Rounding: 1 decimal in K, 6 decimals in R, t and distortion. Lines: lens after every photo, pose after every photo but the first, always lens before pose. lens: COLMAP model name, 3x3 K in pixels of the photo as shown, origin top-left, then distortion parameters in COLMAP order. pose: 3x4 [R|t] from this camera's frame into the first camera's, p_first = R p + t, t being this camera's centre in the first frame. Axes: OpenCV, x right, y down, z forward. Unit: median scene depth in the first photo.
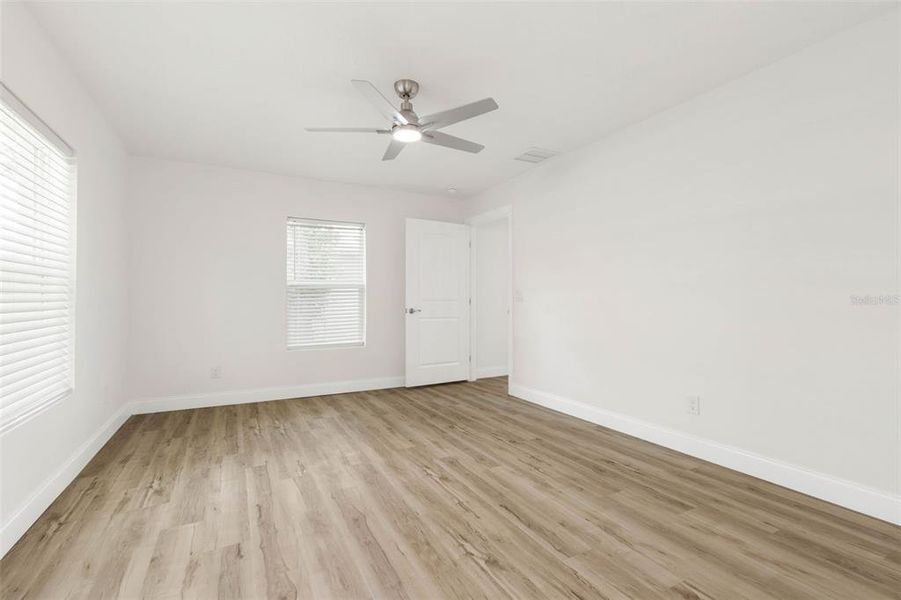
lens RADIAL K [[415.1, 0, 450.5], [0, 415.1, 300.0], [0, 0, 1]] dist [-0.000406, -0.000155]
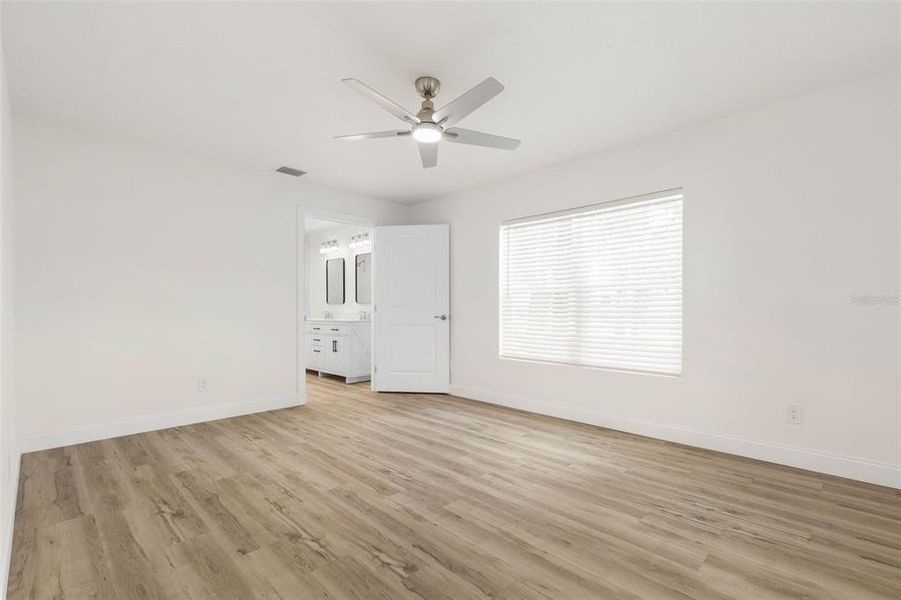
lens RADIAL K [[415.1, 0, 450.5], [0, 415.1, 300.0], [0, 0, 1]] dist [-0.000406, -0.000155]
pose [[-0.956413, -0.002904, -0.292003, 0.128689], [0.003377, 0.999774, -0.021003, 0.010494], [0.291998, -0.021074, -0.956187, 1.929614]]
